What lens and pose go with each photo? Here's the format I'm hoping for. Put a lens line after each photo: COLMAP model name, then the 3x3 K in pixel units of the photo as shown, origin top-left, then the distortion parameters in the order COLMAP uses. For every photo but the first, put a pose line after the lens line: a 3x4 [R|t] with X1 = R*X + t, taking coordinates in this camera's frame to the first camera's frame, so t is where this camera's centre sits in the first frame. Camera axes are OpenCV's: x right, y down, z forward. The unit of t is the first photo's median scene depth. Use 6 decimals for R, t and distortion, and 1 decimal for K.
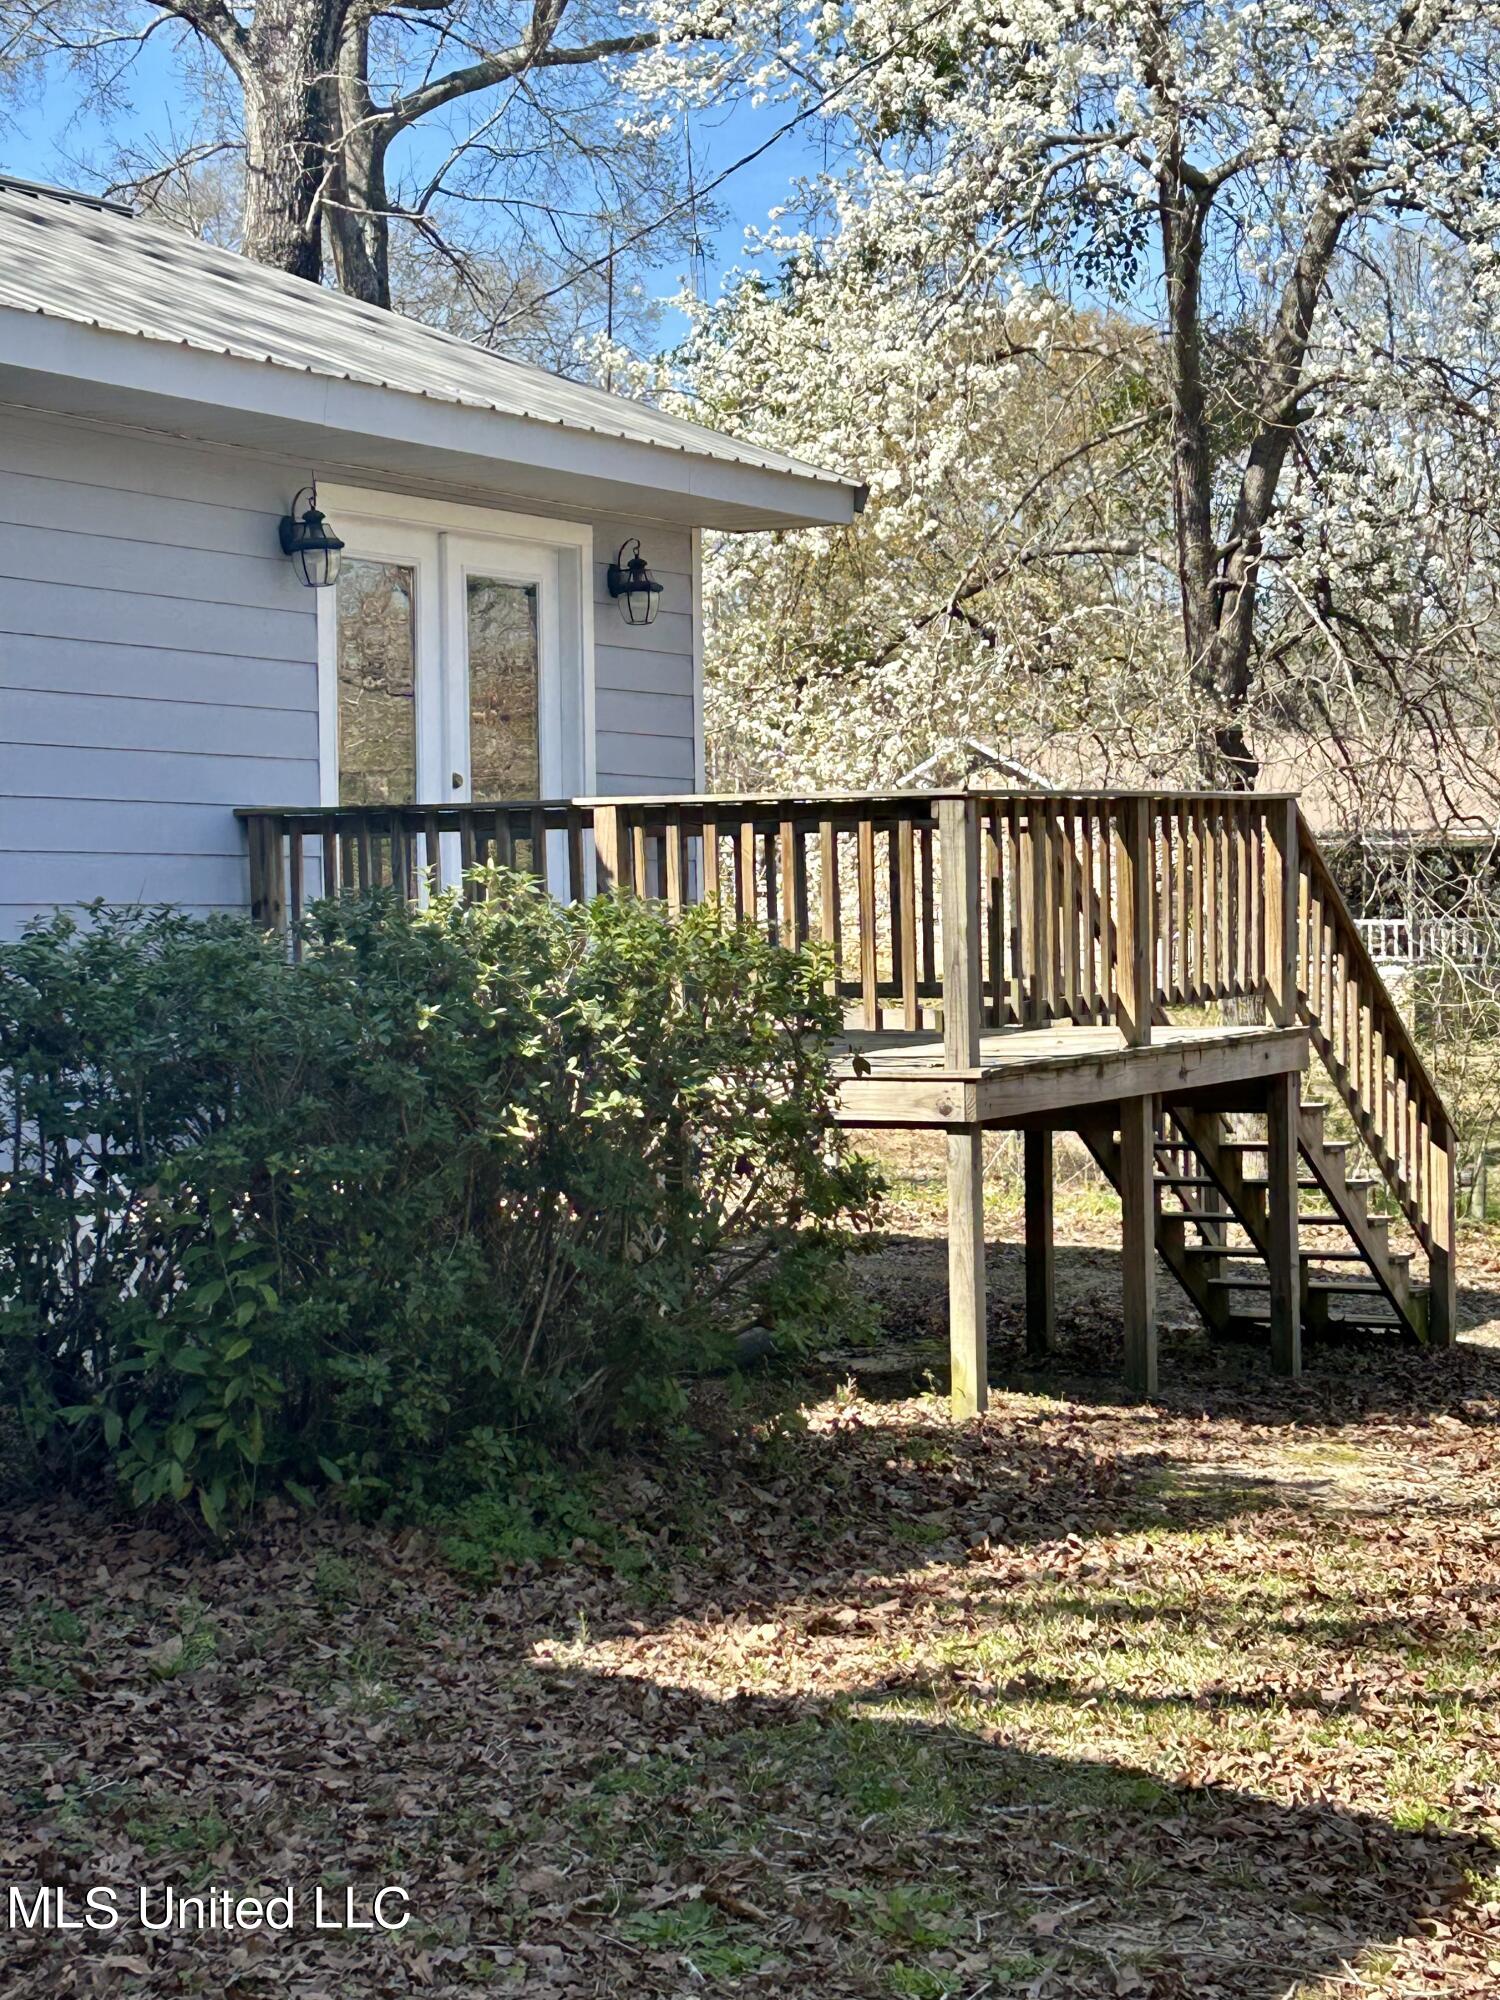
lens RADIAL K [[3752.2, 0, 737.9], [0, 3752.2, 1003.9], [0, 0, 1]] dist [0.302013, 0.000000]
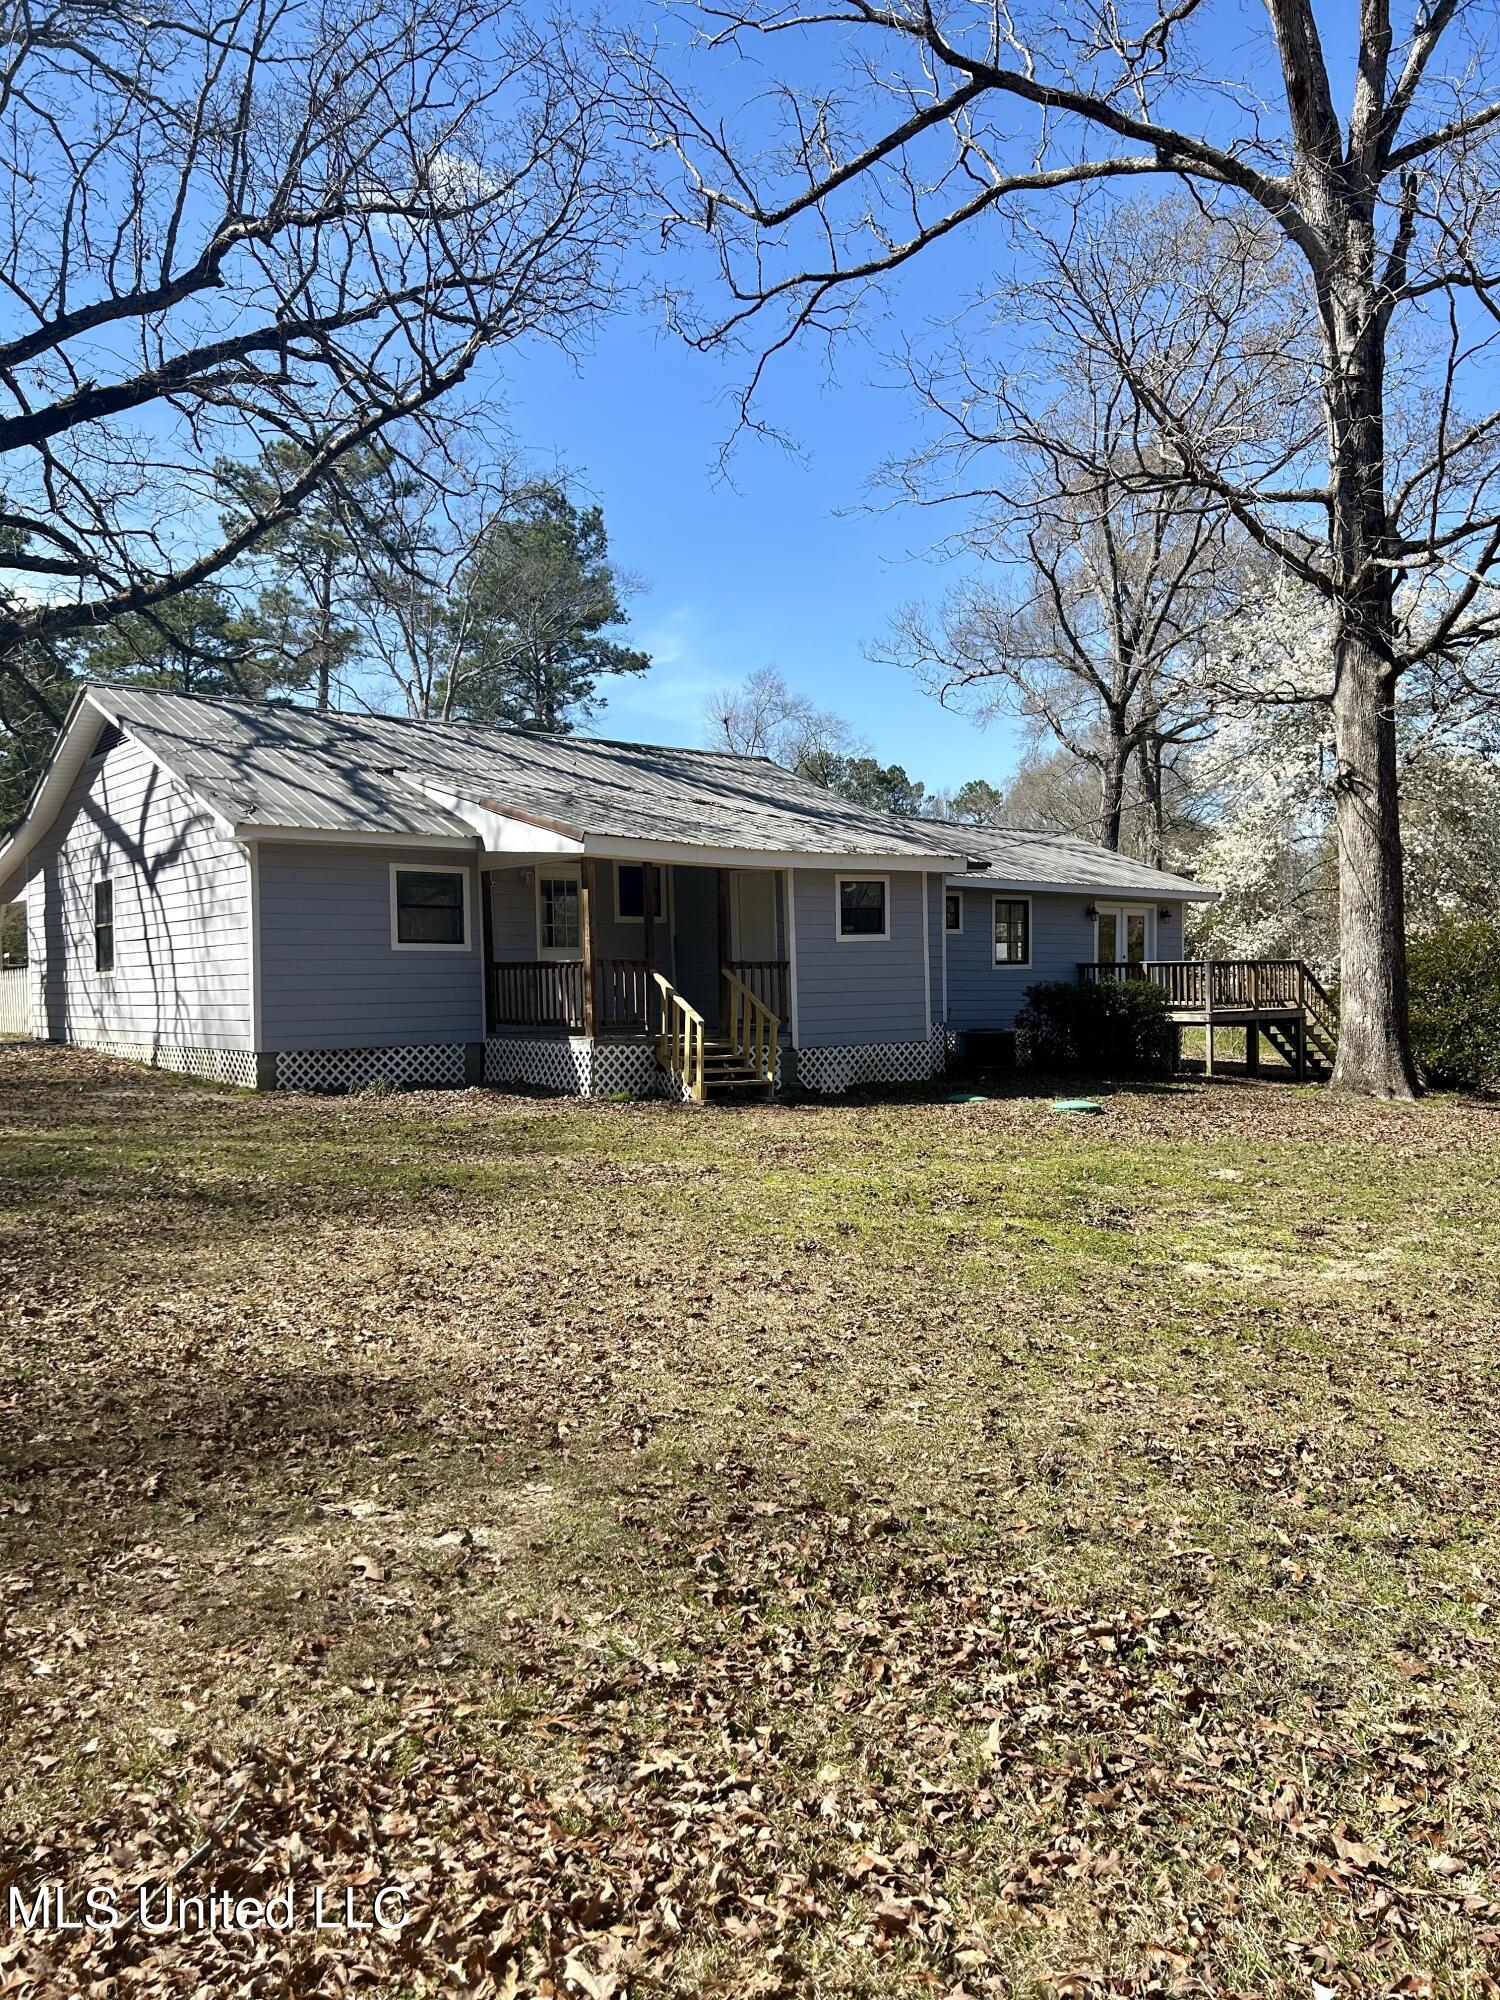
lens RADIAL K [[1503.9, 0, 765.6], [0, 1503.9, 1002.9], [0, 0, 1]] dist [0.060282, -0.076682]
pose [[0.932125, 0.006501, -0.362079, 0.192666], [-0.011706, 0.999857, -0.012185, 0.029323], [0.361948, 0.015597, 0.932068, -0.966930]]
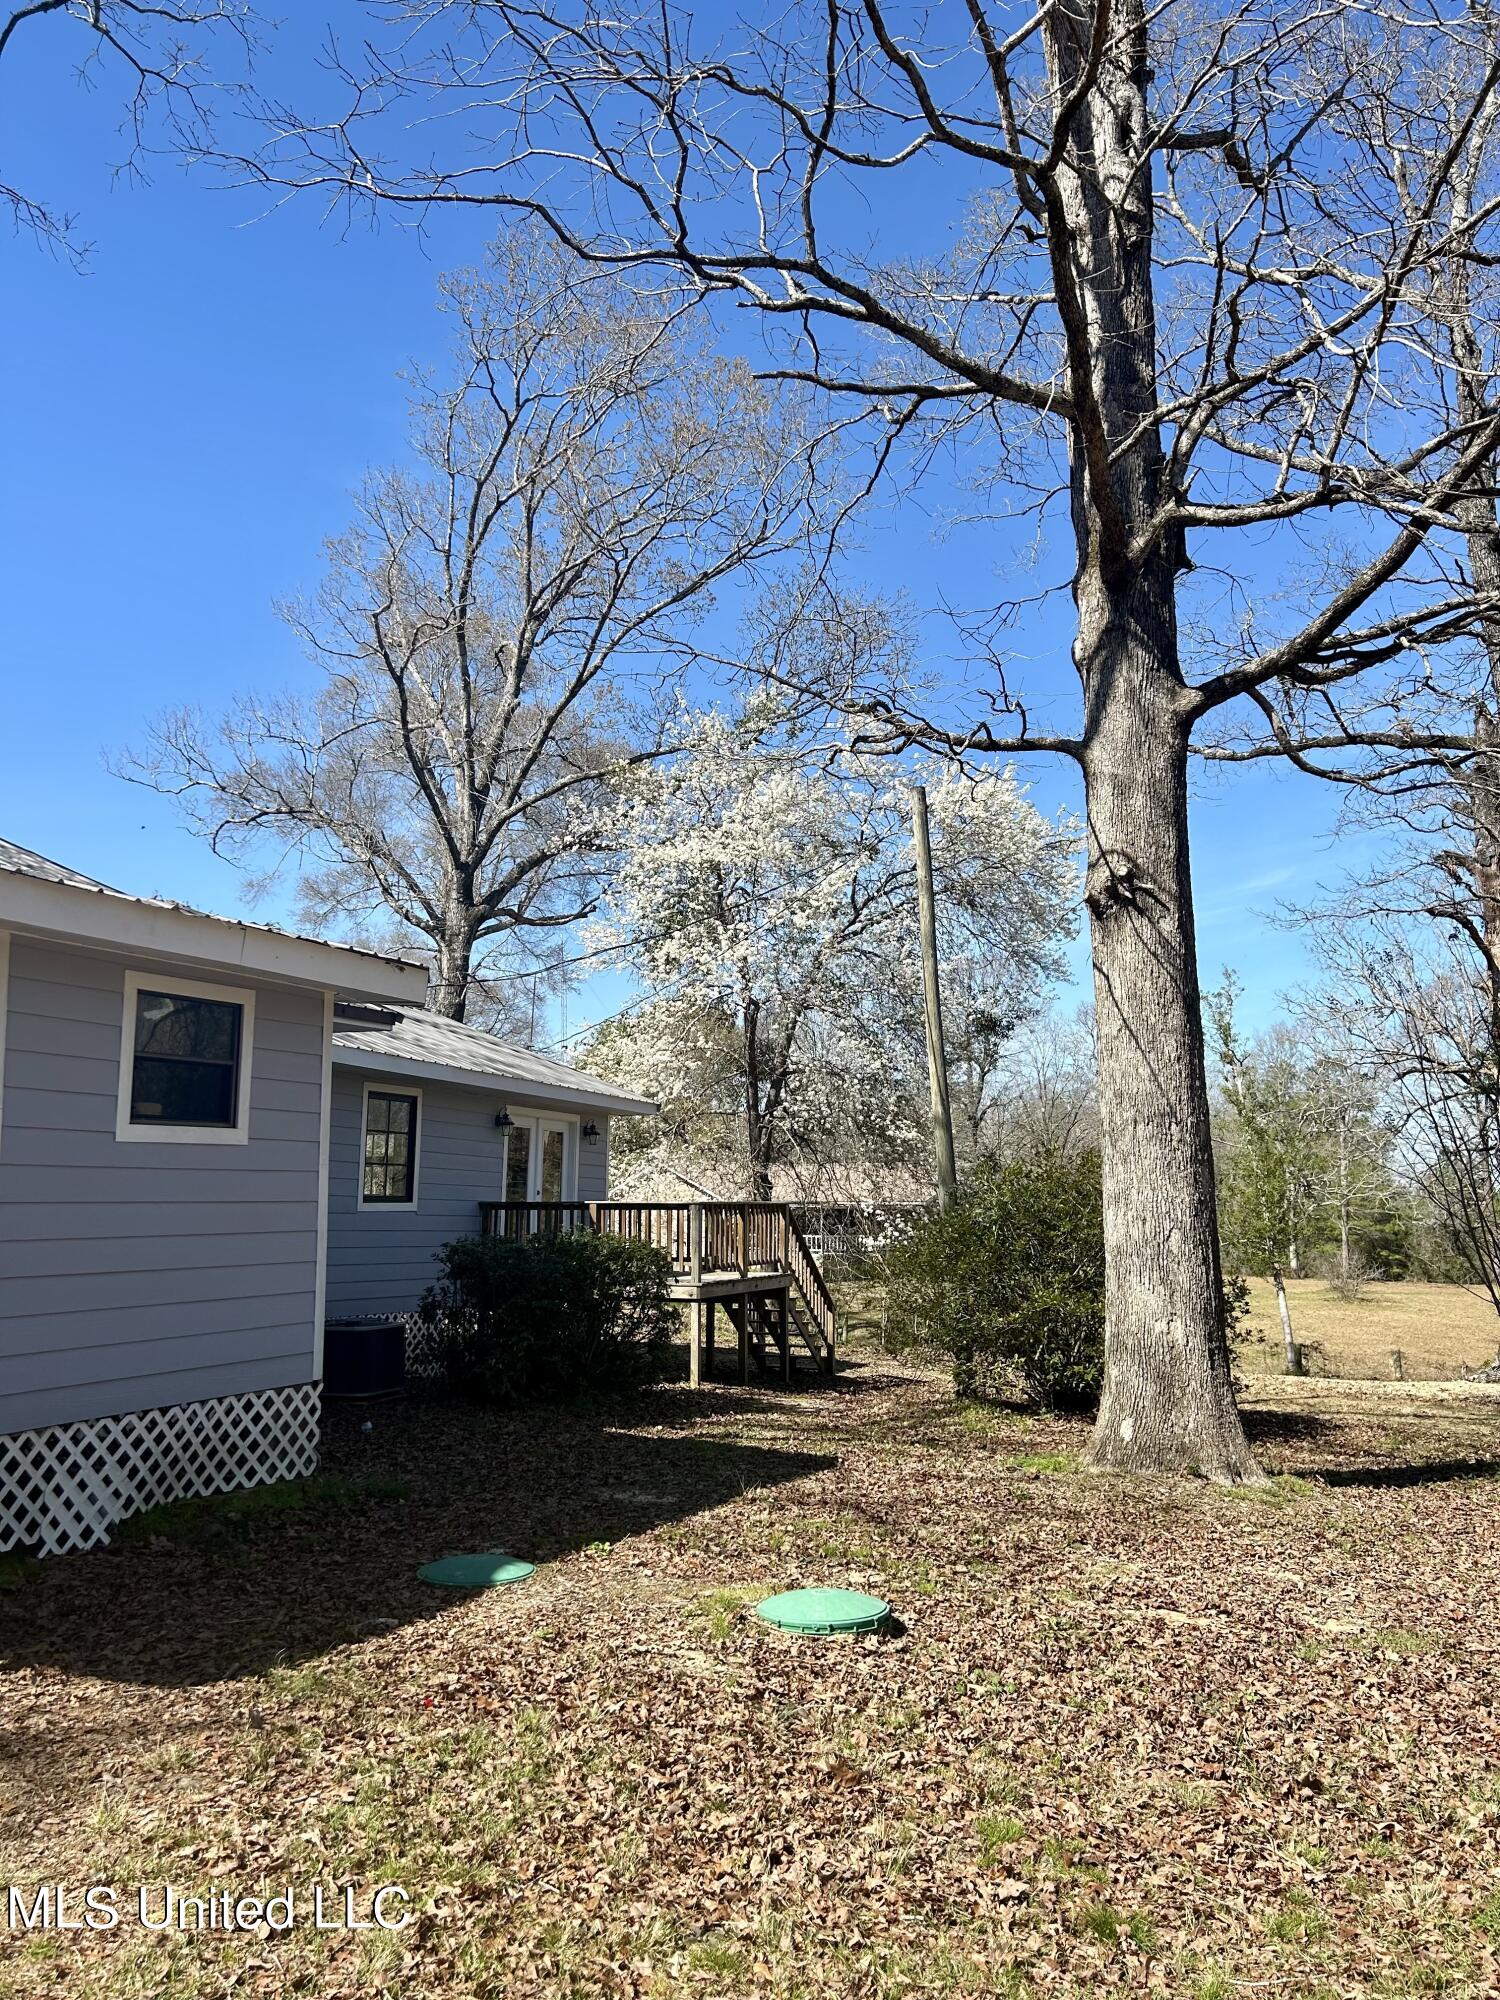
lens RADIAL K [[1503.9, 0, 743.2], [0, 1503.9, 1008.1], [0, 0, 1]] dist [0.060282, -0.076682]
pose [[0.992095, 0.034921, 0.120532, -0.057068], [-0.014176, 0.985539, -0.168853, 0.001028], [-0.124685, 0.165810, 0.978244, -0.312979]]
